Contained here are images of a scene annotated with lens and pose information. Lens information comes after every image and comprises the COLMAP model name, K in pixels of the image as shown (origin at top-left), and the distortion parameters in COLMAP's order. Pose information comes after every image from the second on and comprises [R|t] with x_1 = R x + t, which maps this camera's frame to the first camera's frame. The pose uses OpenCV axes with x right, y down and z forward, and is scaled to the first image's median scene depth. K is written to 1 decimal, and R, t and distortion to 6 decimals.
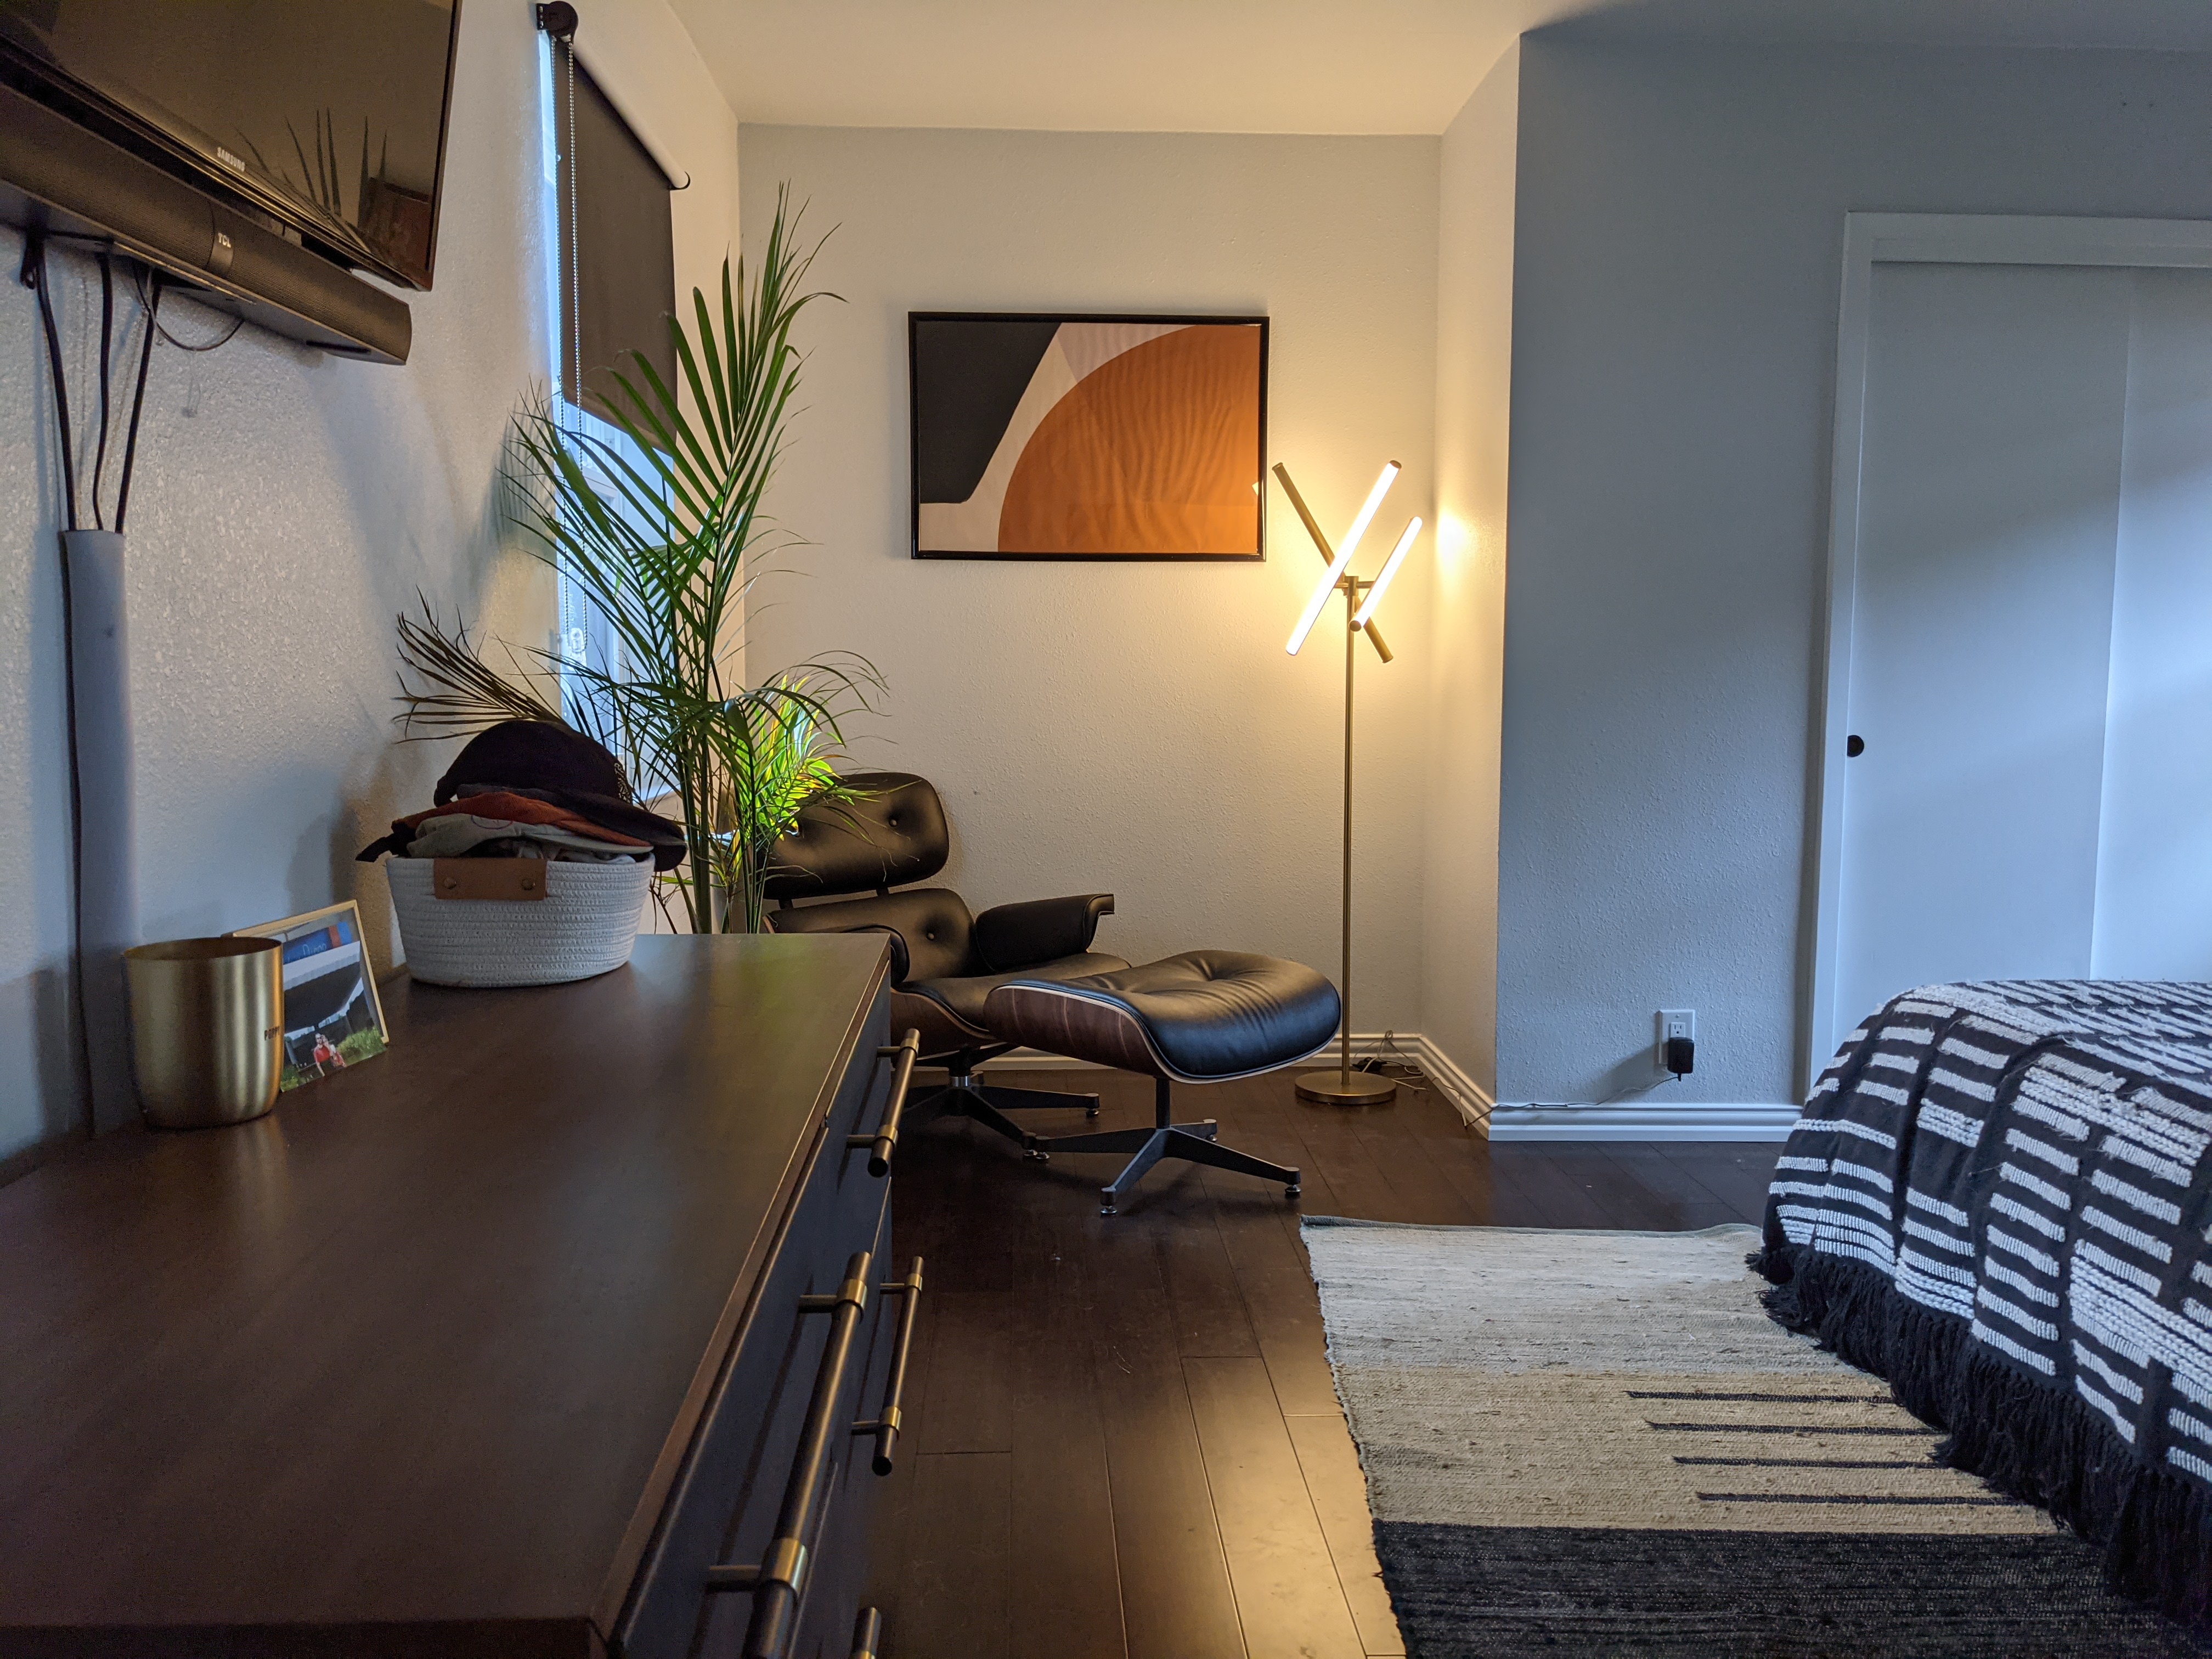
lens RADIAL K [[1727.9, 0, 1084.5], [0, 1727.9, 809.6], [0, 0, 1]] dist [0.049975, -0.086156]
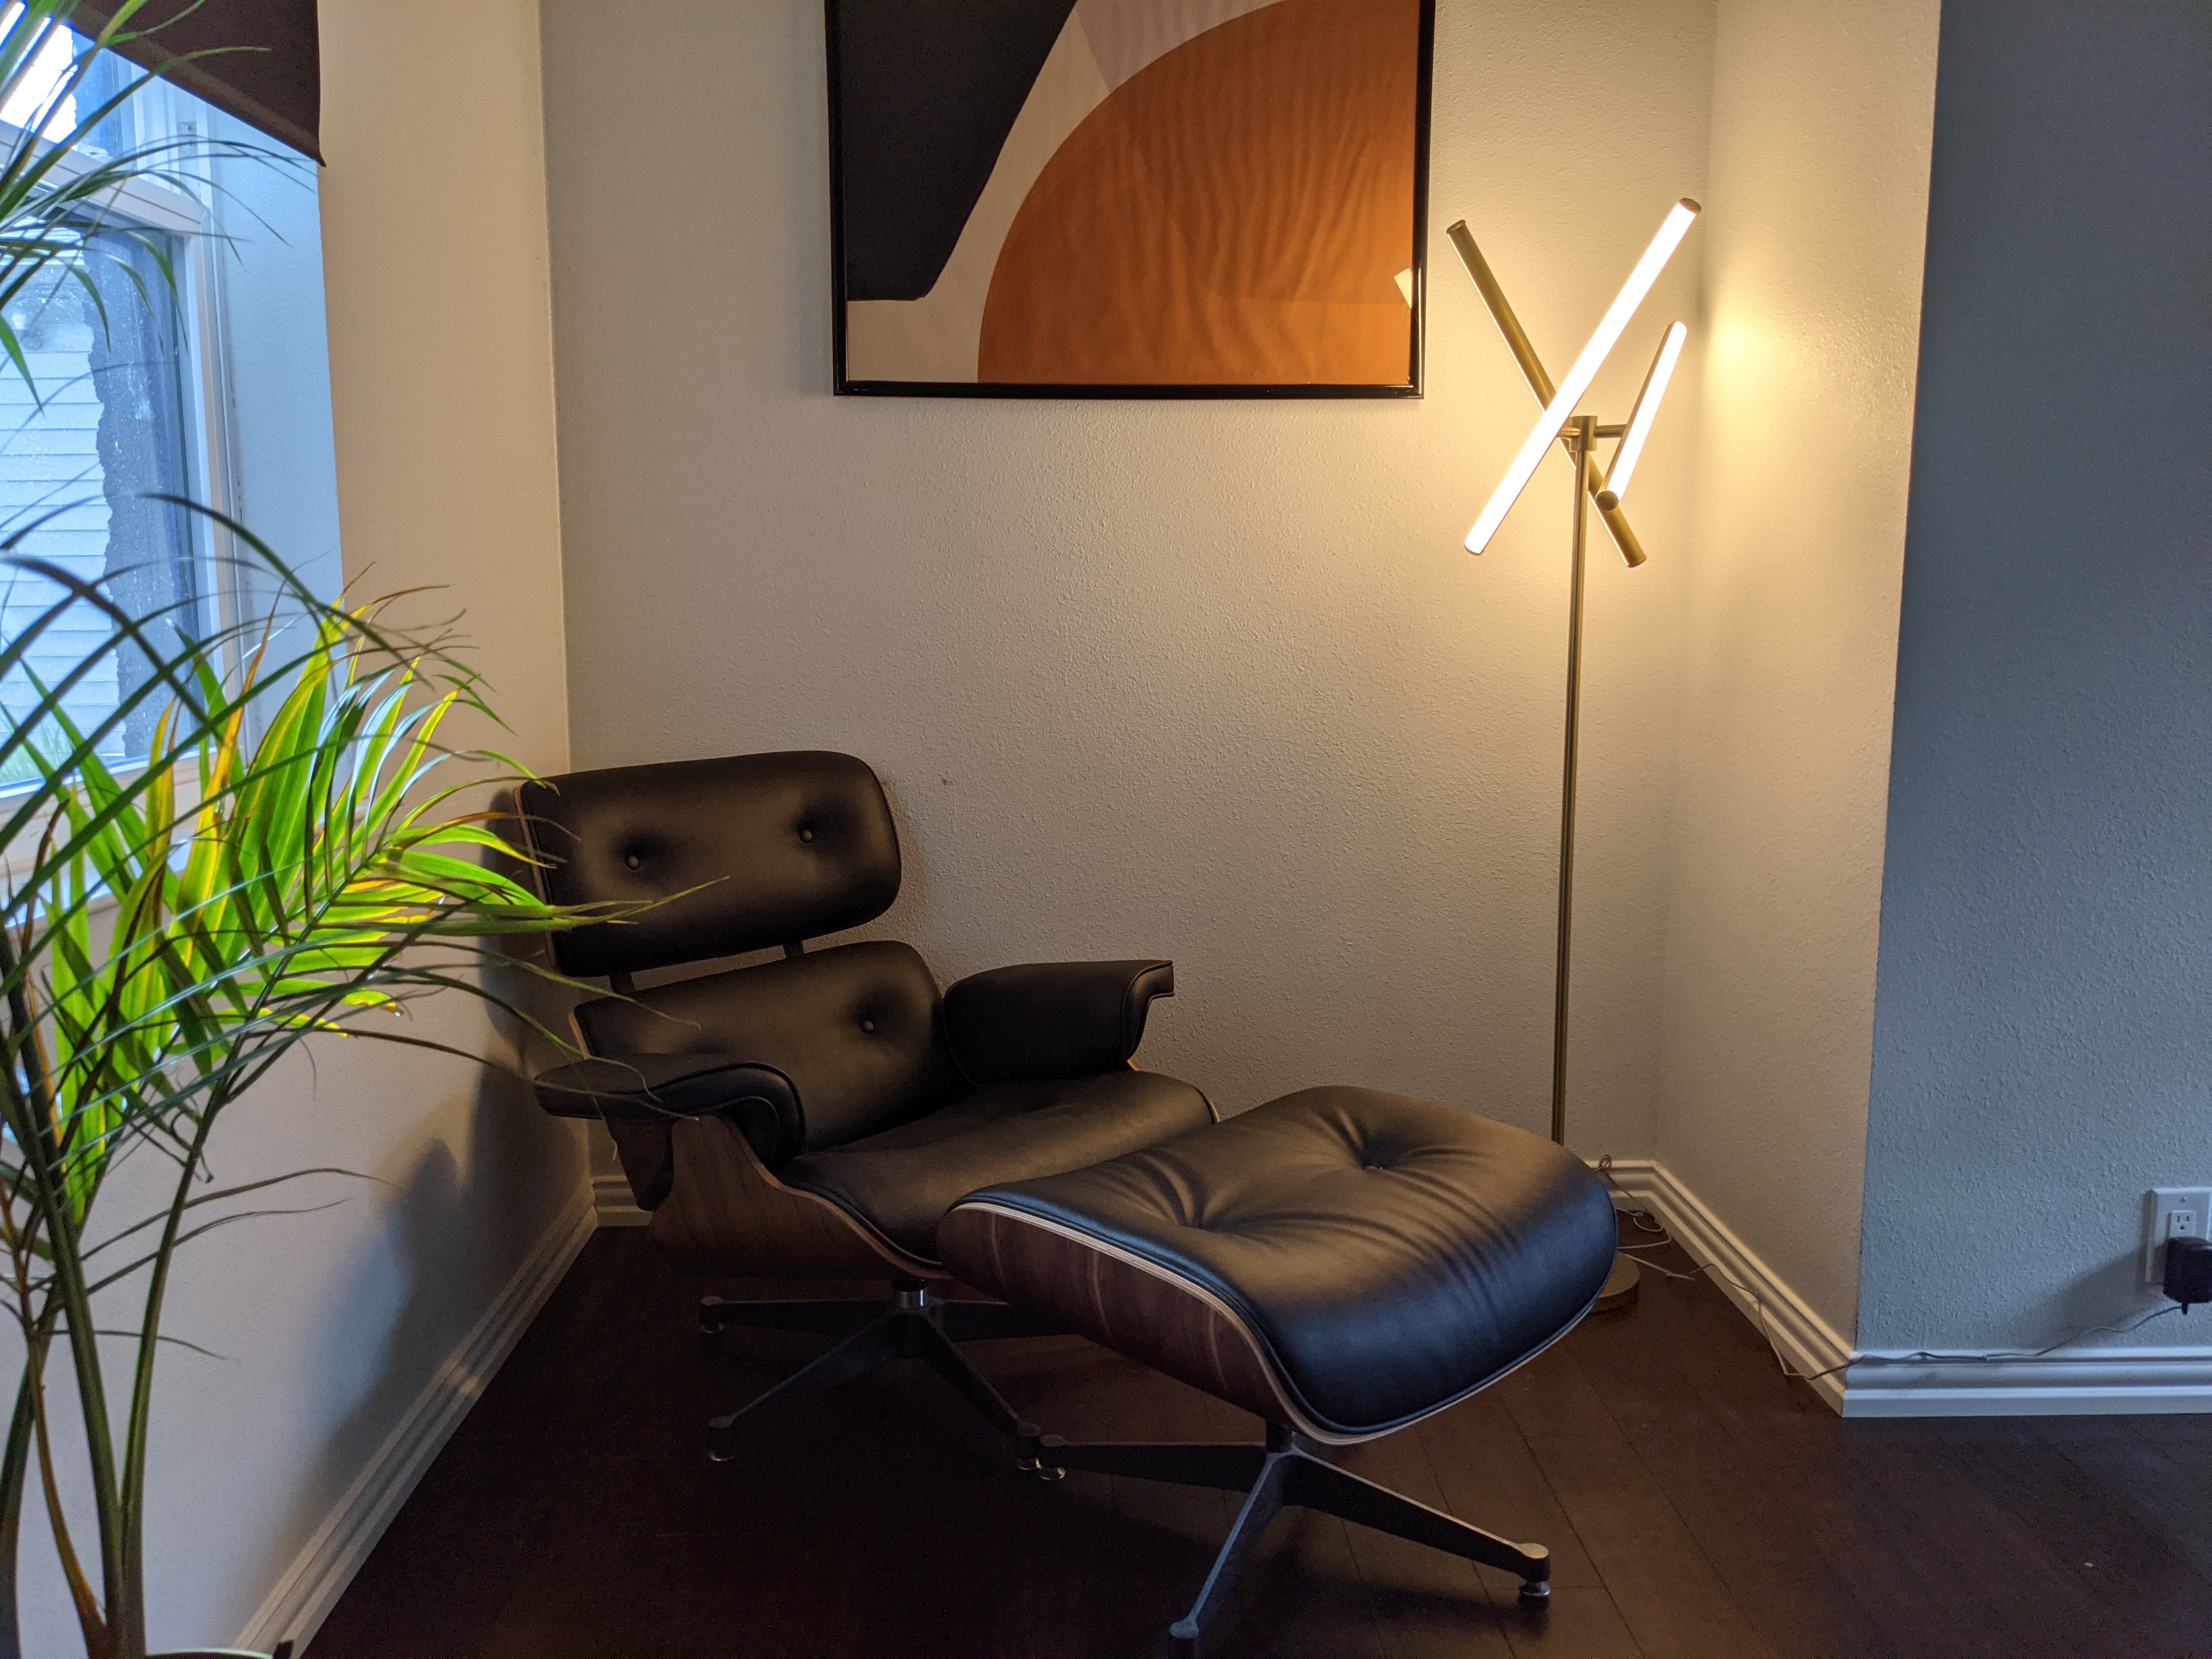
lens RADIAL K [[1727.9, 0, 1085.2], [0, 1727.9, 816.9], [0, 0, 1]] dist [0.049975, -0.086156]
pose [[0.999949, -0.000846, -0.010034, -0.007022], [0.001425, 0.998325, 0.057831, -0.033387], [0.009968, -0.057842, 0.998276, 0.392941]]
